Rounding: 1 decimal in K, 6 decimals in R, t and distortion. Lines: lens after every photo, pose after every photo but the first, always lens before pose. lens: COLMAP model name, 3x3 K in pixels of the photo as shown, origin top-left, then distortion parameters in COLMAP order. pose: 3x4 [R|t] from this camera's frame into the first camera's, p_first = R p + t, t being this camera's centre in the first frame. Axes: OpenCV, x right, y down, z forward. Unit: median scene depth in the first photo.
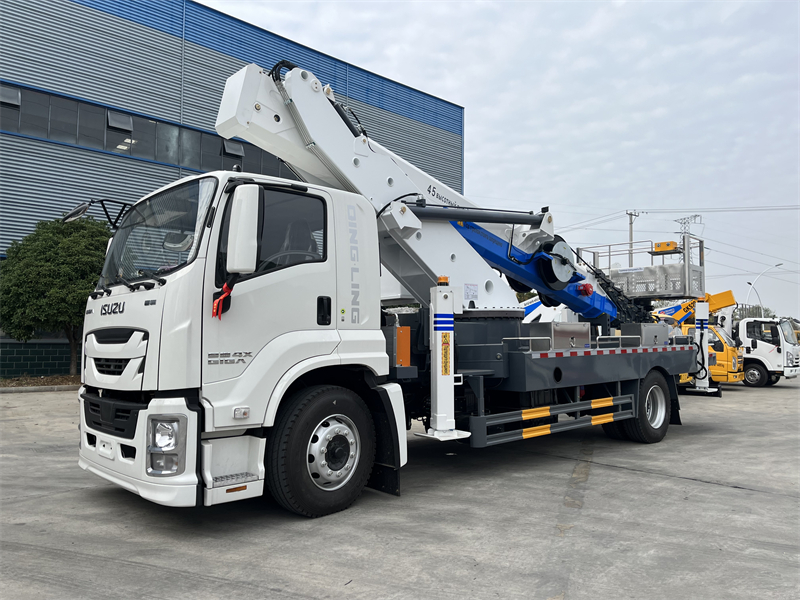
lens RADIAL K [[619.3, 0, 396.7], [0, 619.3, 306.6], [0, 0, 1]] dist [0.089726, -0.123965]
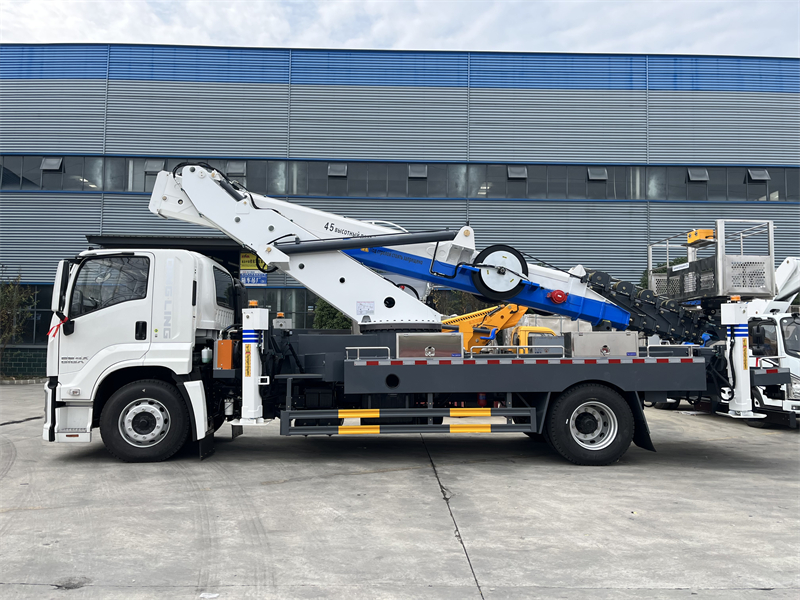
lens RADIAL K [[619.3, 0, 396.7], [0, 619.3, 306.6], [0, 0, 1]] dist [0.089726, -0.123965]
pose [[0.749046, -0.042995, -0.661122, 1.161395], [0.032871, 0.999075, -0.027731, 0.009340], [0.661702, -0.000960, 0.749766, 0.211831]]
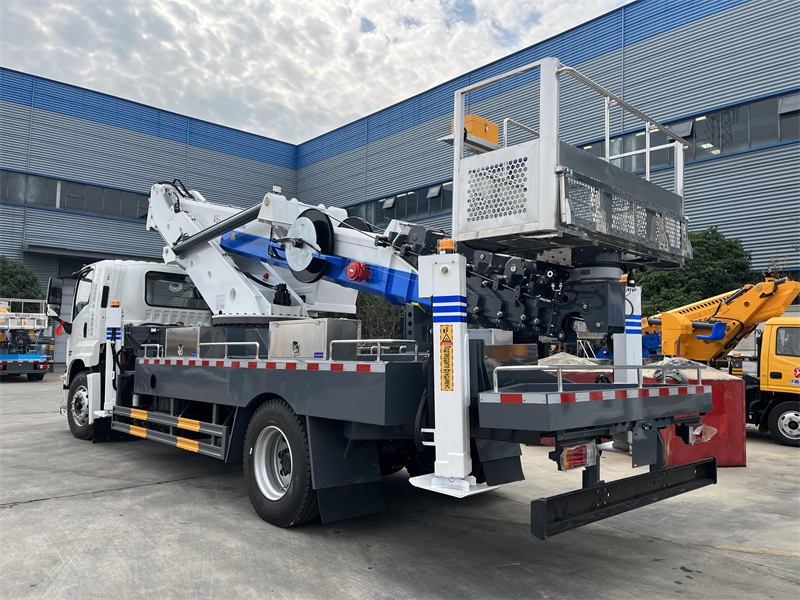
lens RADIAL K [[620.6, 0, 400.0], [0, 620.6, 300.0], [0, 0, 1]] dist [0.083524, -0.115387]
pose [[-0.014694, -0.079222, -0.996749, 1.467884], [0.038373, 0.996077, -0.079734, 0.086109], [0.999155, -0.039420, -0.011596, 1.645308]]
